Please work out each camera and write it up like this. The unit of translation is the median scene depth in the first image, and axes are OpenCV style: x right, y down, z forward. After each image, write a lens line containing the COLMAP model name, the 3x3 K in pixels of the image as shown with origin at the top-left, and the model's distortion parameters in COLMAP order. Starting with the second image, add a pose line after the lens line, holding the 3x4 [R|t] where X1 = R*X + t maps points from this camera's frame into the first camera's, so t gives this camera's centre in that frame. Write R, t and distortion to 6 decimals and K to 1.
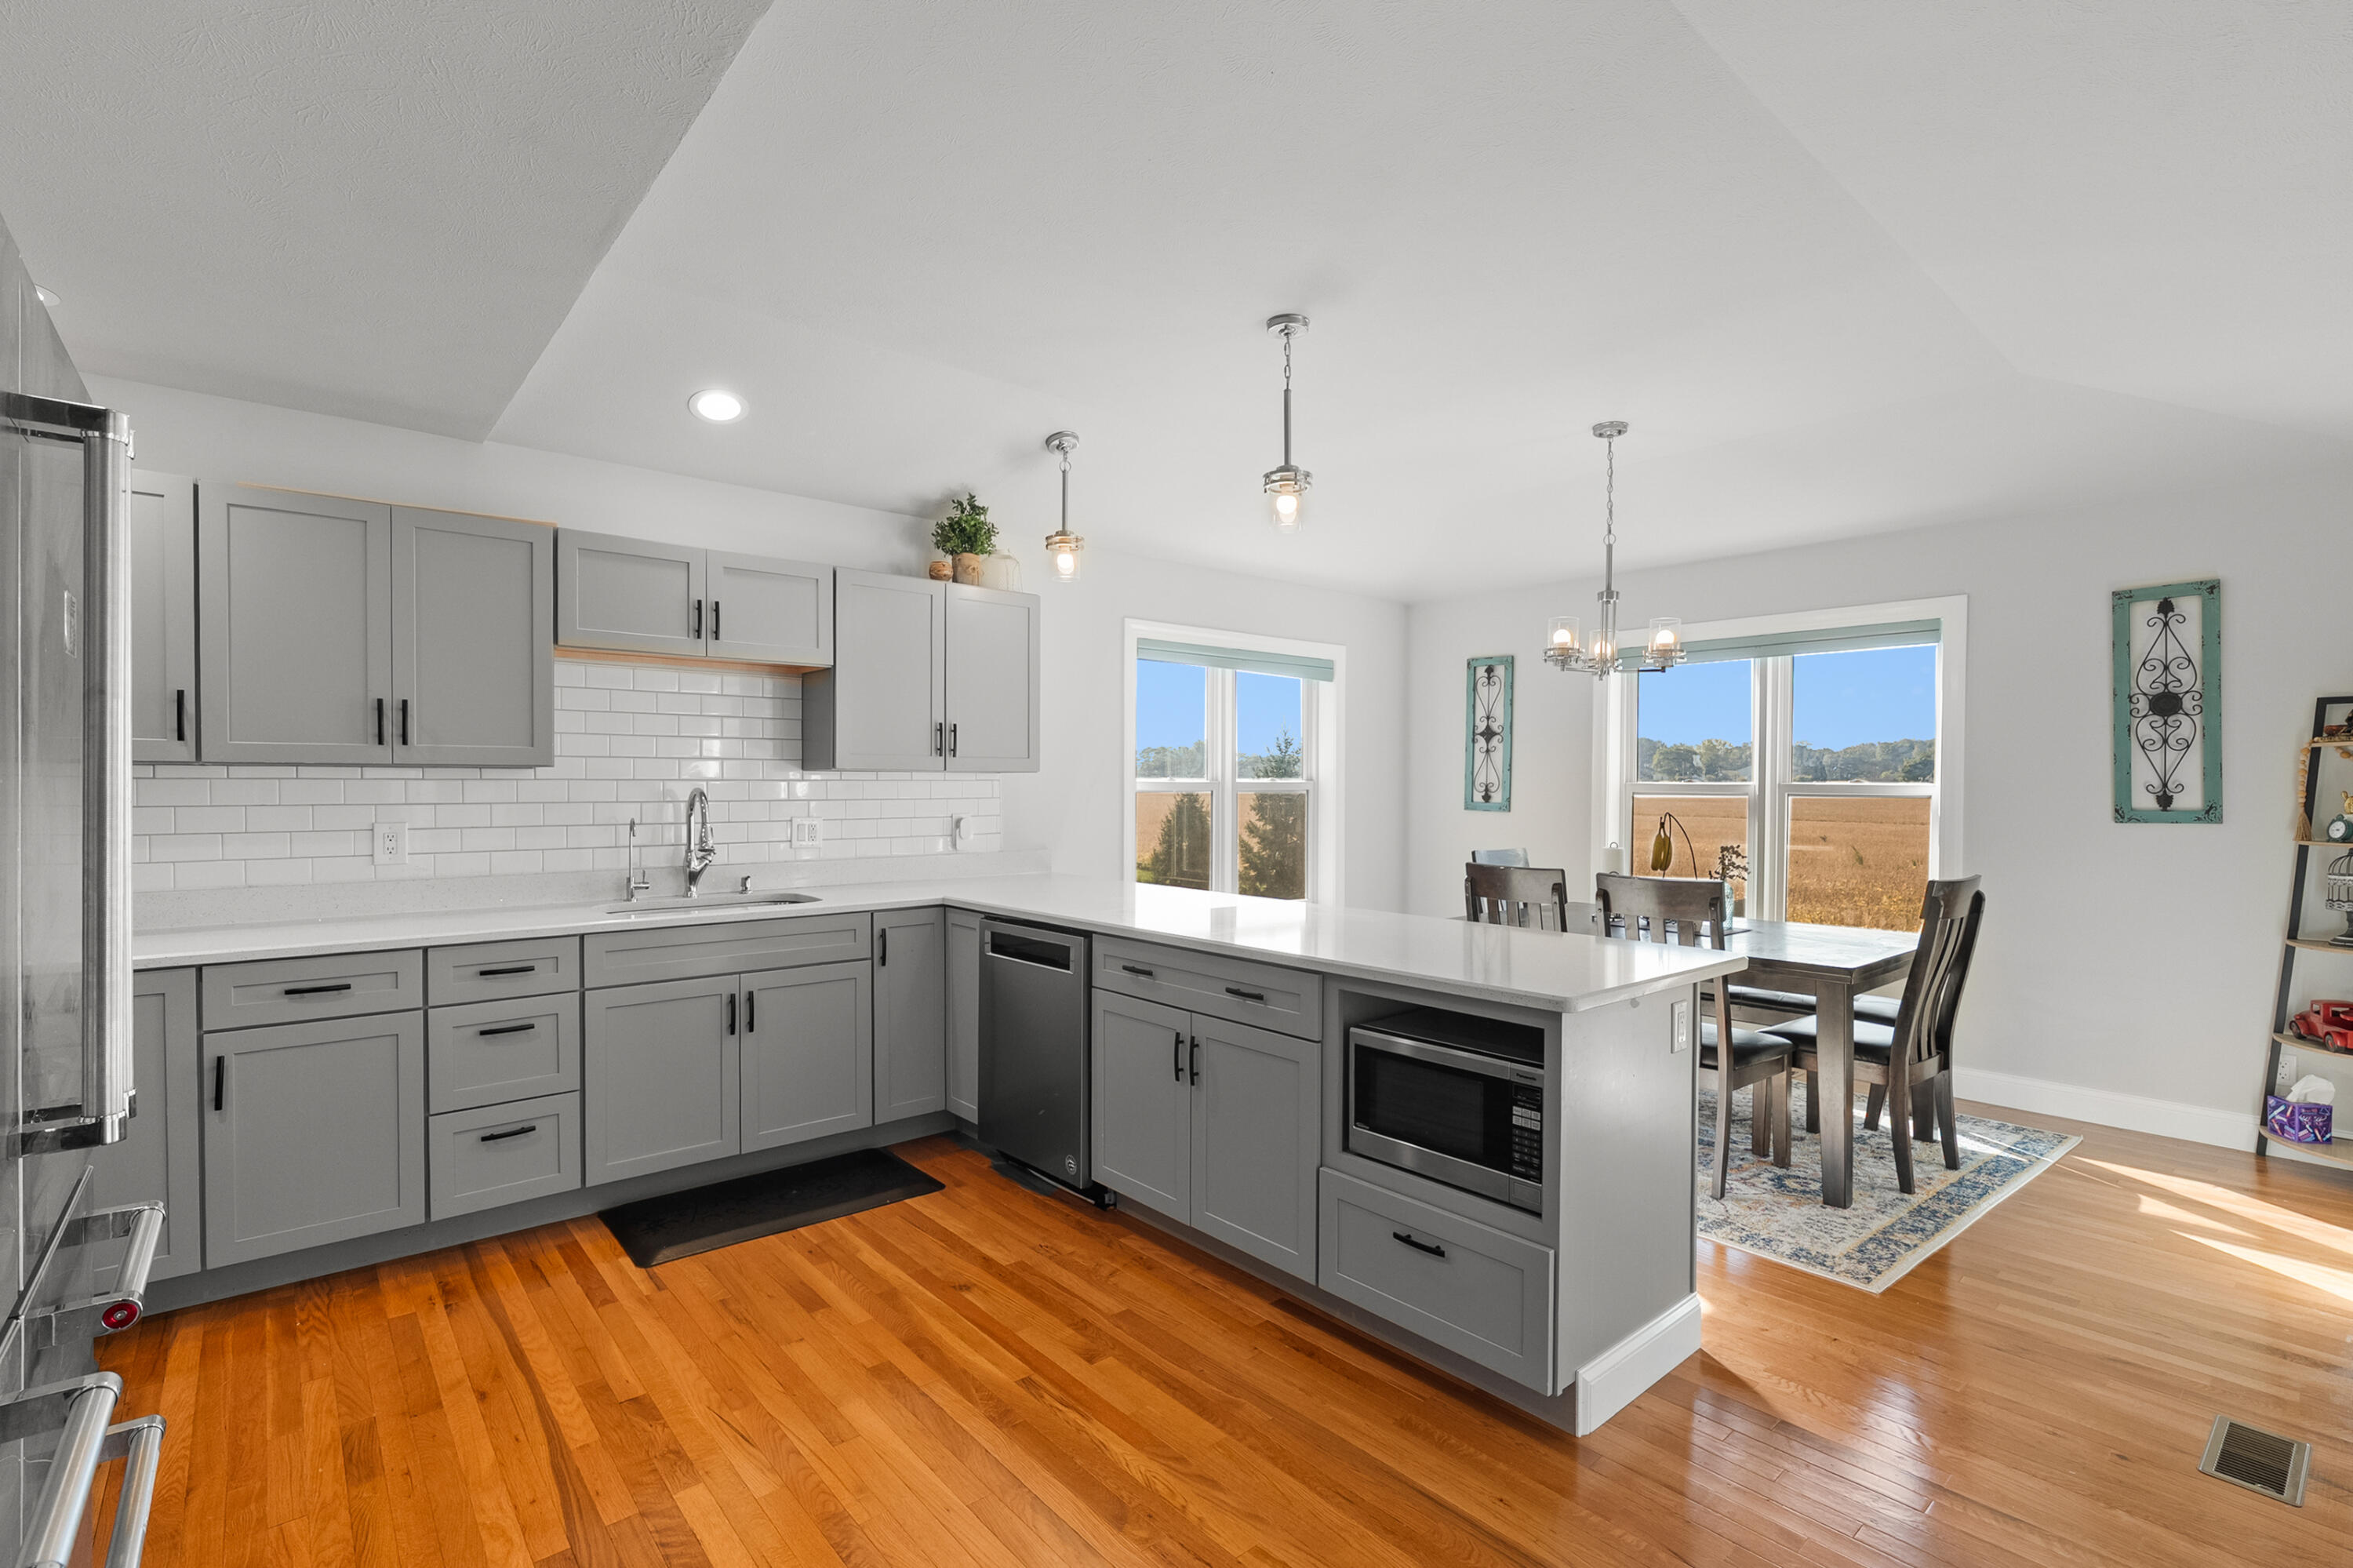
lens RADIAL K [[1079.8, 0, 1183.4], [0, 1079.8, 798.0], [0, 0, 1]] dist [-0.006160, 0.002046]
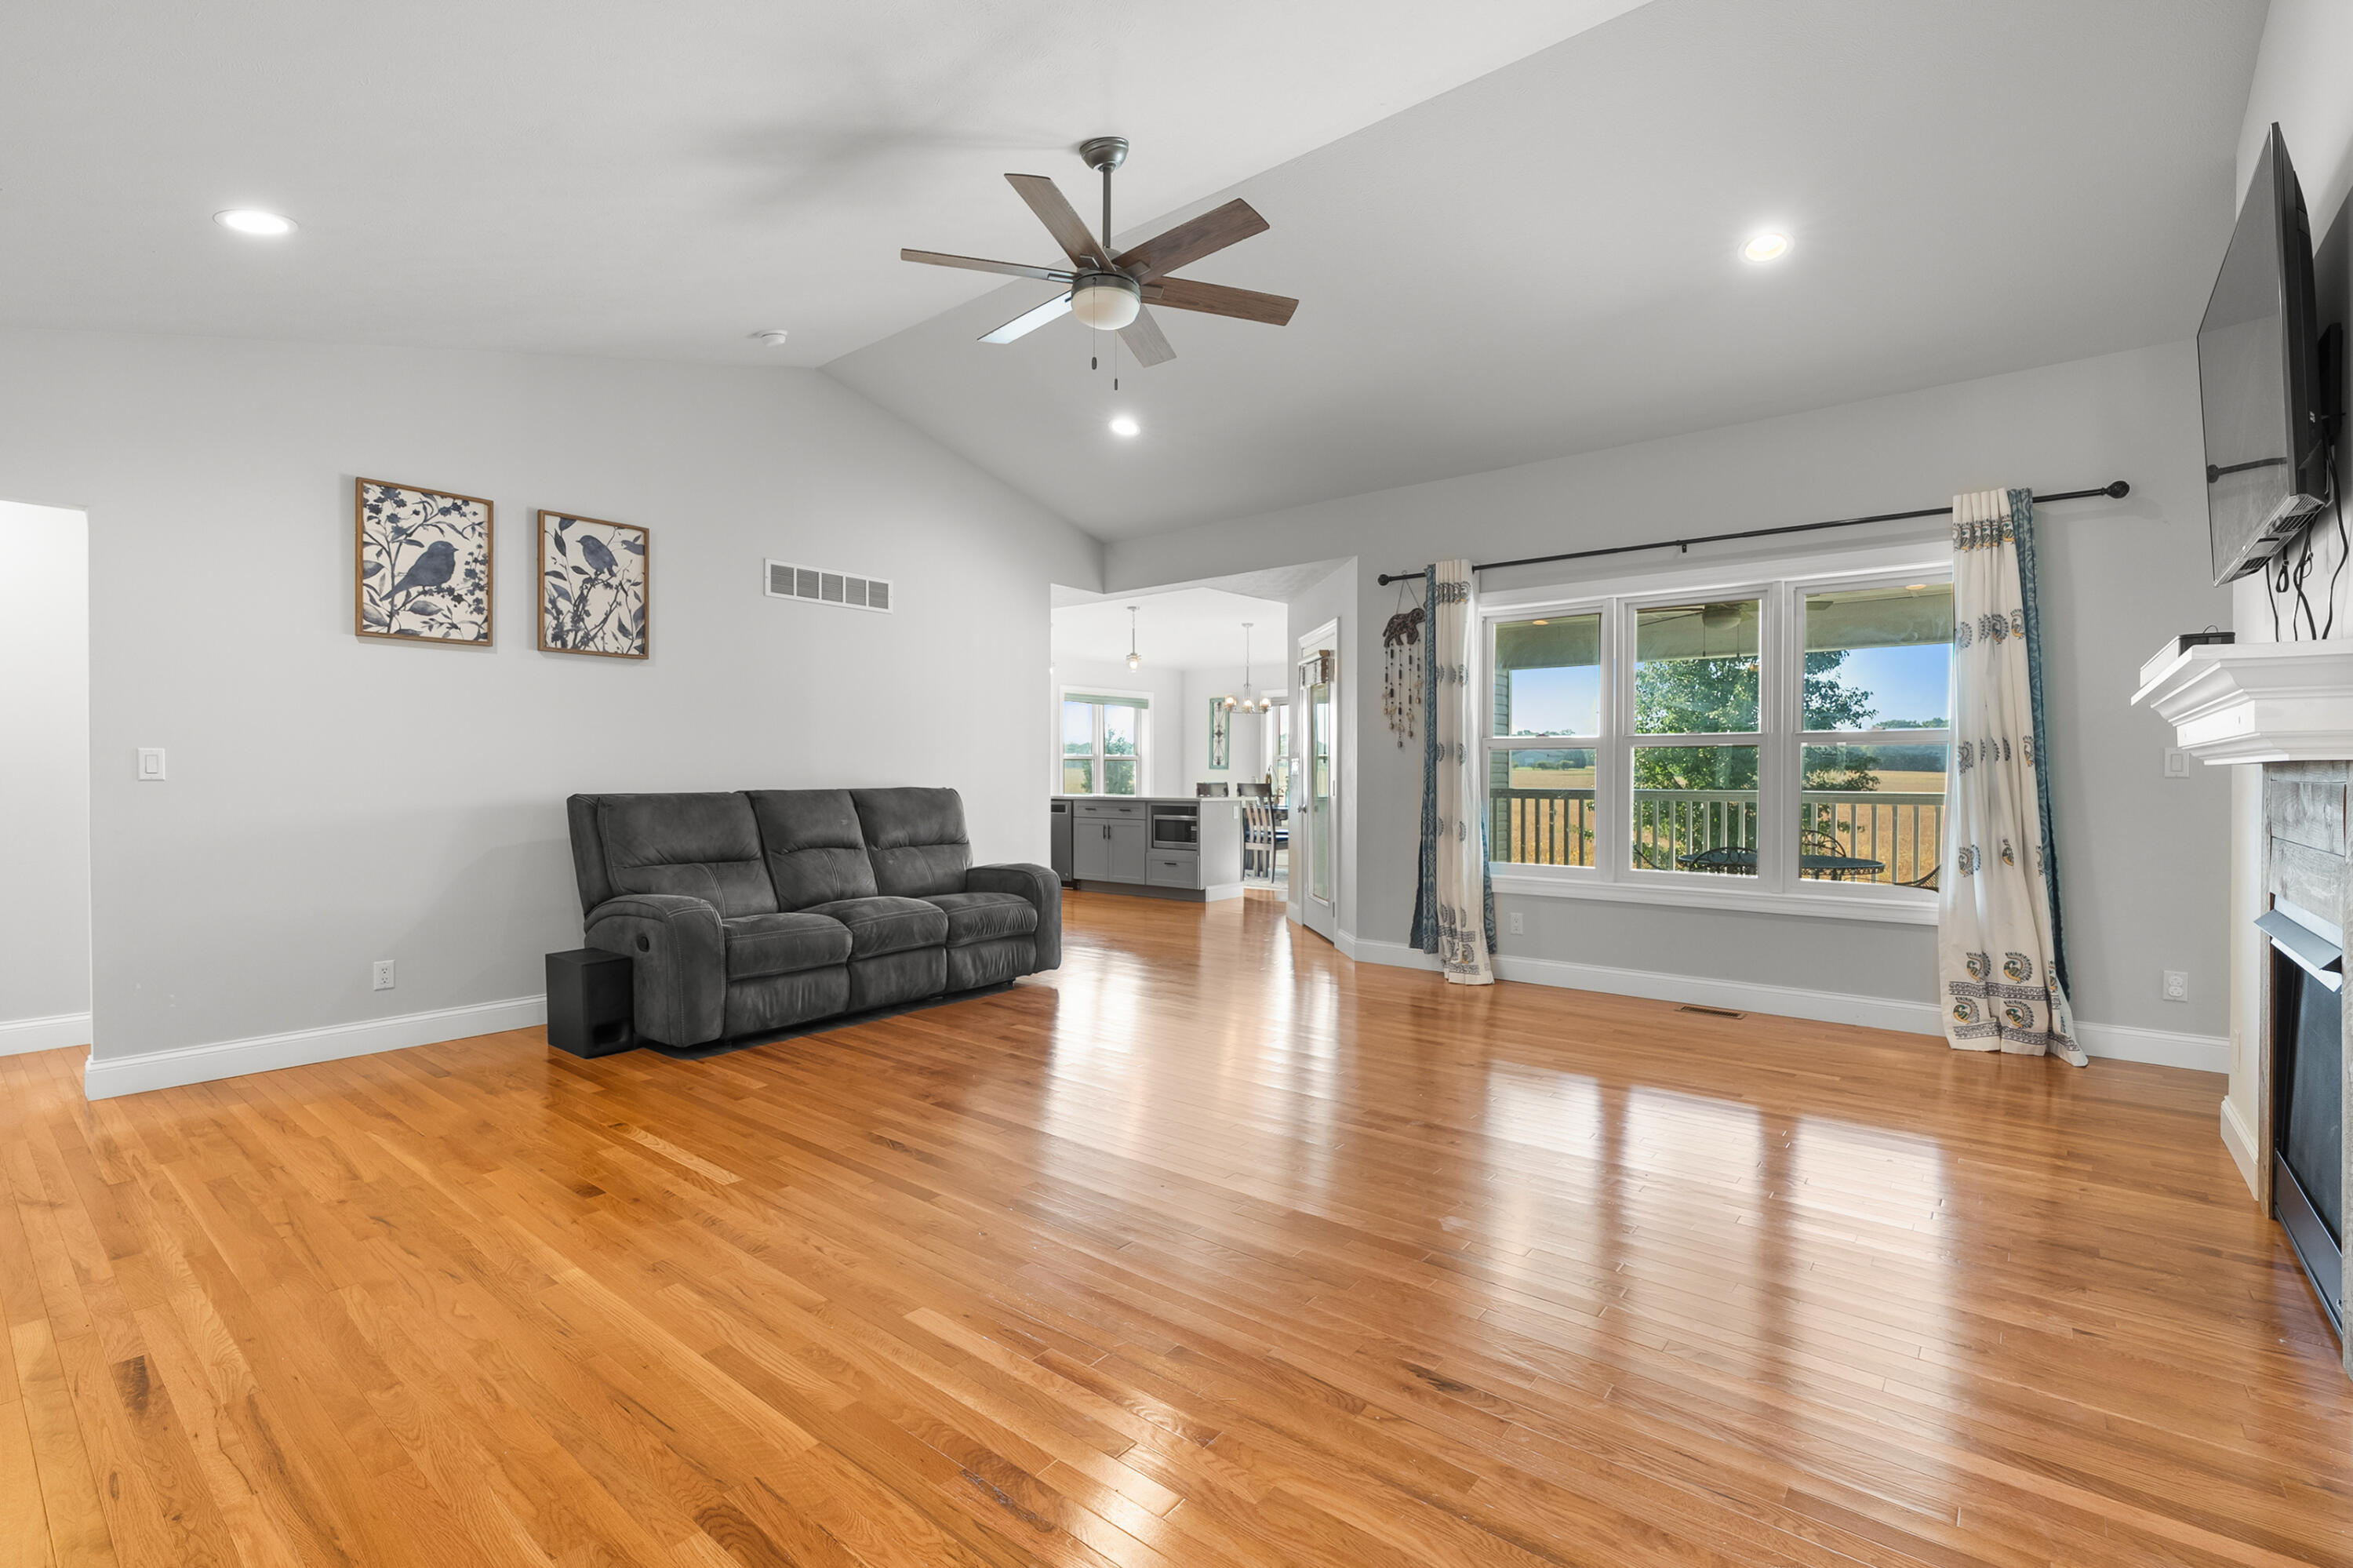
lens RADIAL K [[1079.8, 0, 1183.7], [0, 1079.8, 776.7], [0, 0, 1]] dist [-0.006160, 0.002046]
pose [[0.985561, -0.004758, 0.169253, -0.262098], [0.006213, 0.999948, -0.008067, 0.073947], [-0.169206, 0.009002, 0.985540, -1.891346]]
